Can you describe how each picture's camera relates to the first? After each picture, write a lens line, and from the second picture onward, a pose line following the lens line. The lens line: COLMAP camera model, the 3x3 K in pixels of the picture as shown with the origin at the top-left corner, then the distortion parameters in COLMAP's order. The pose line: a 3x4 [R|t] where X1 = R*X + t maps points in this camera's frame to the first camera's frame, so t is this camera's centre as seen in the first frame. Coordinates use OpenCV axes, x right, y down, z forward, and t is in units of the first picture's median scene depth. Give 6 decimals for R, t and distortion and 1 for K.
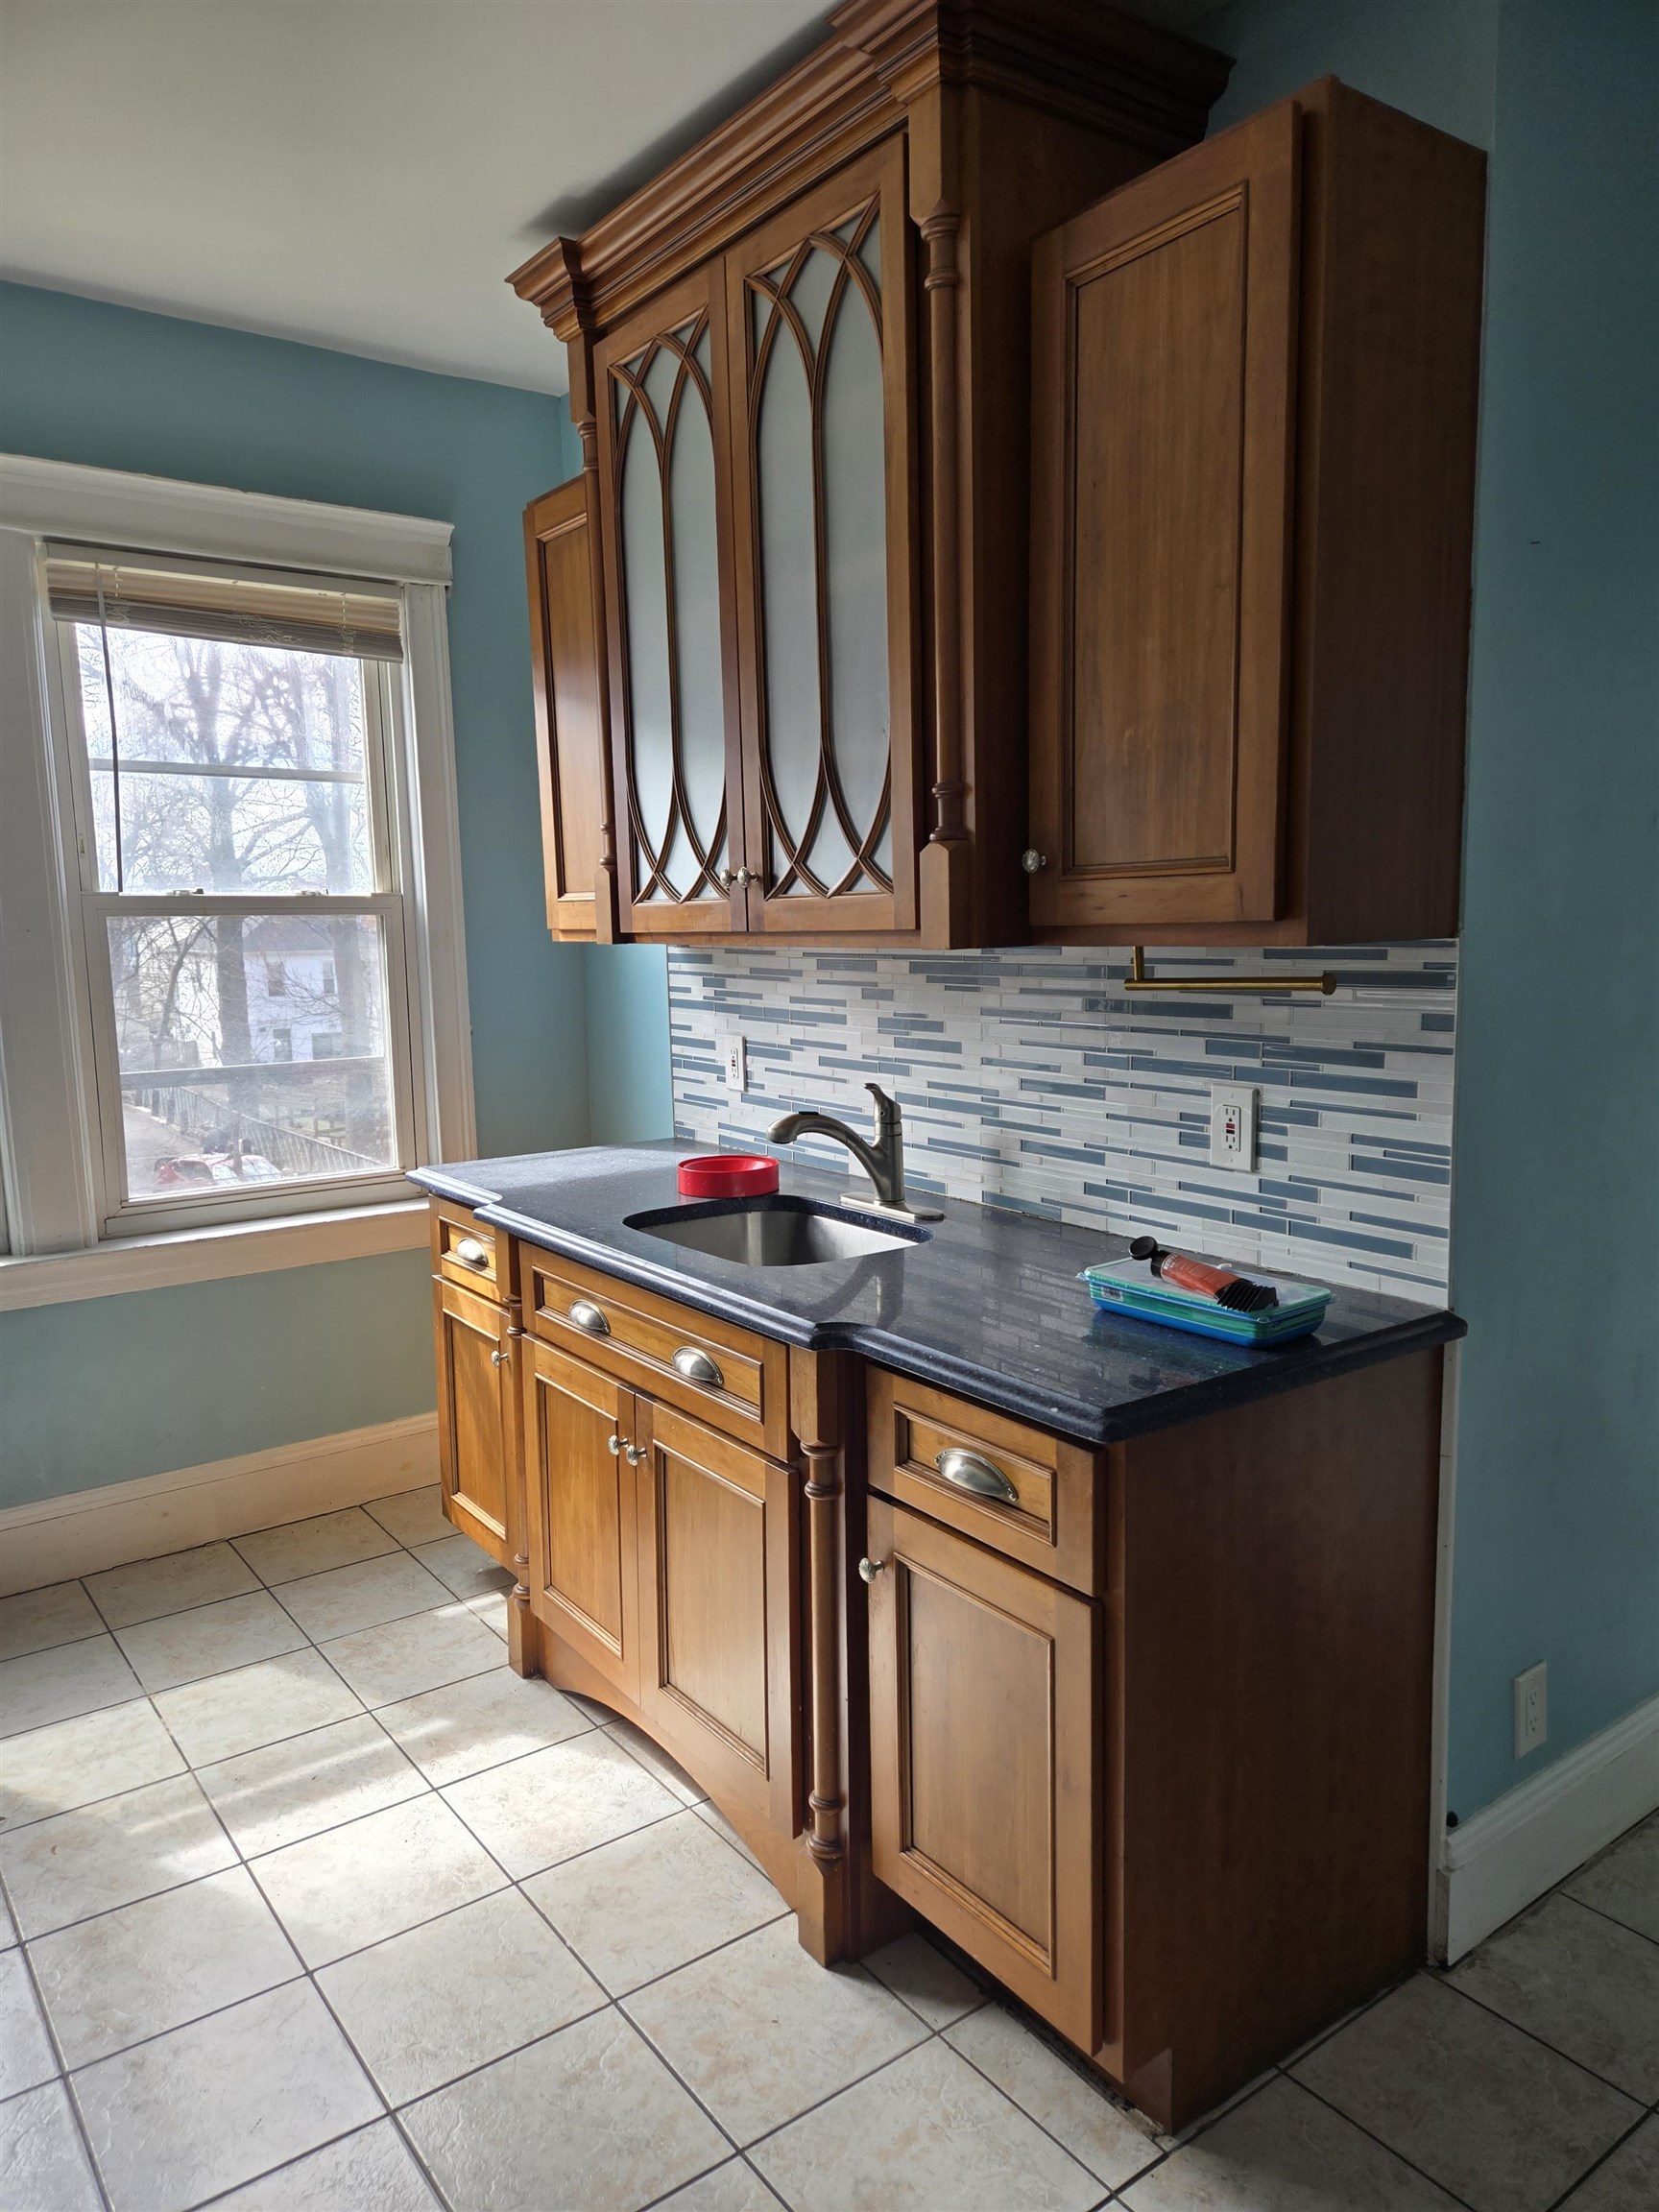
lens RADIAL K [[1472.0, 0, 829.5], [0, 1472.0, 1106.0], [0, 0, 1]] dist [0.081512, -0.075786]
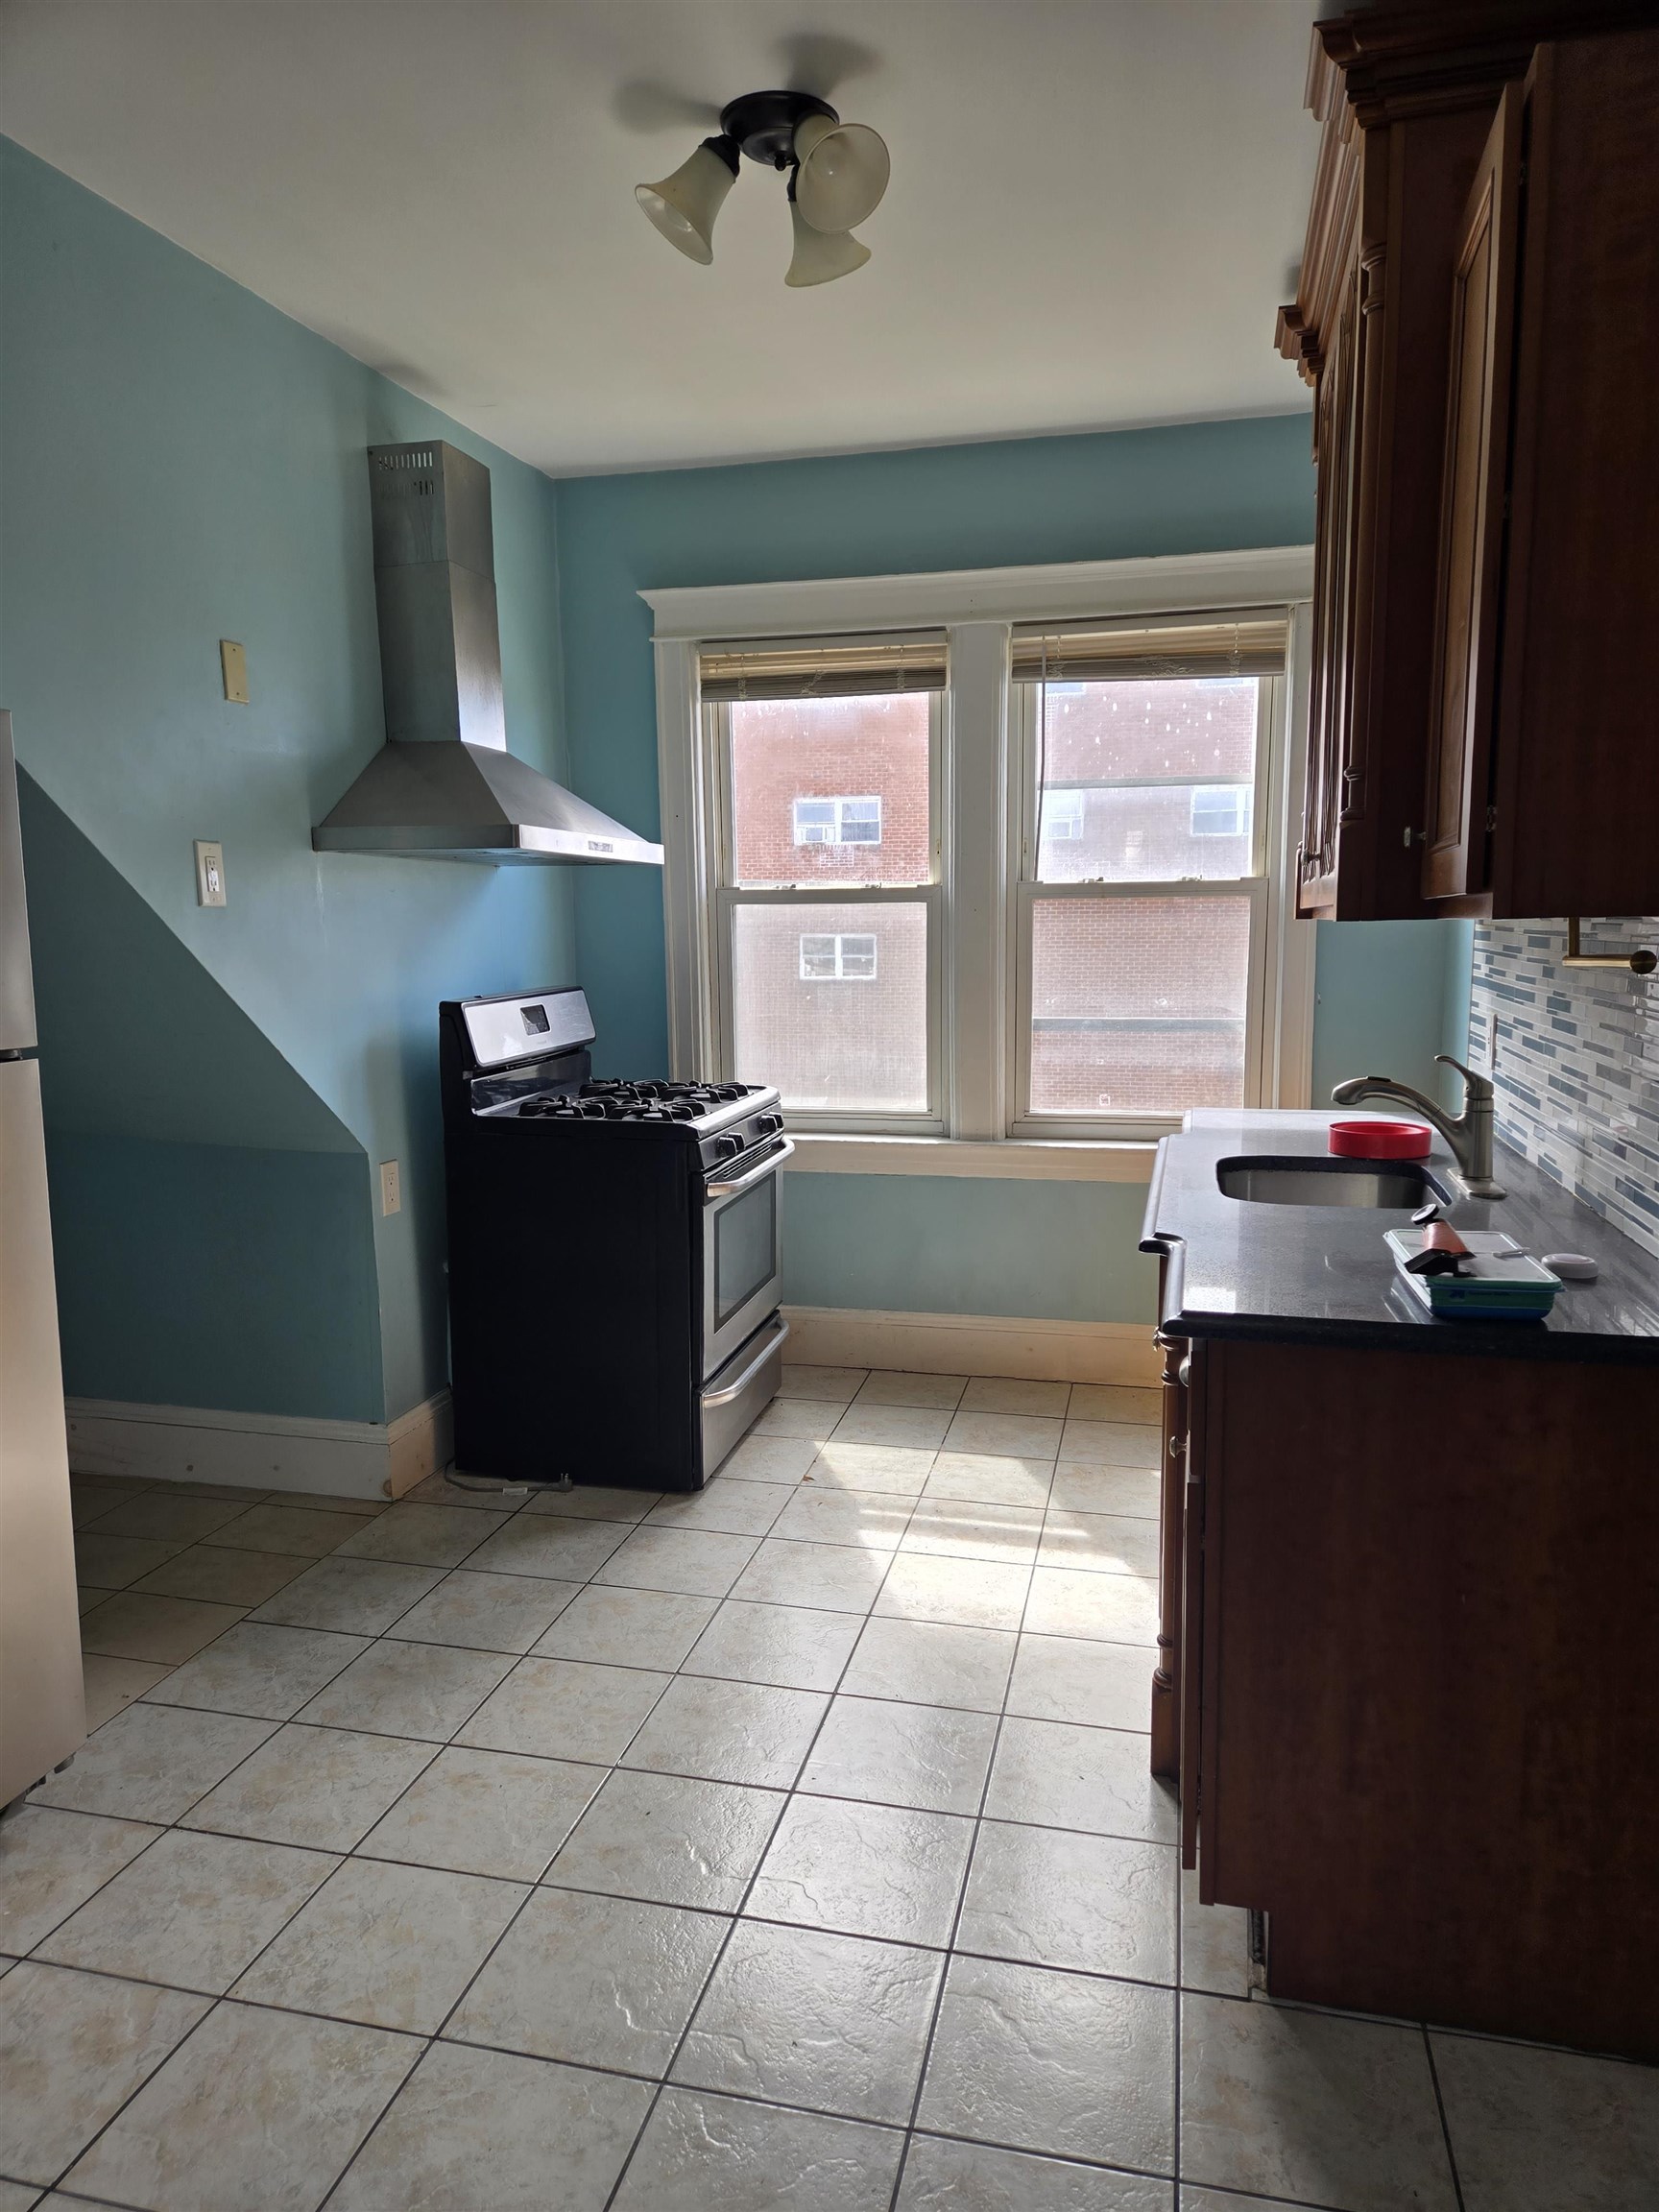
lens RADIAL K [[1472.0, 0, 829.5], [0, 1472.0, 1106.0], [0, 0, 1]] dist [0.081512, -0.075786]
pose [[0.638918, 0.106003, -0.761936, 0.466007], [-0.098927, 0.993558, 0.055273, 0.003499], [0.762887, 0.040061, 0.645289, 0.008340]]
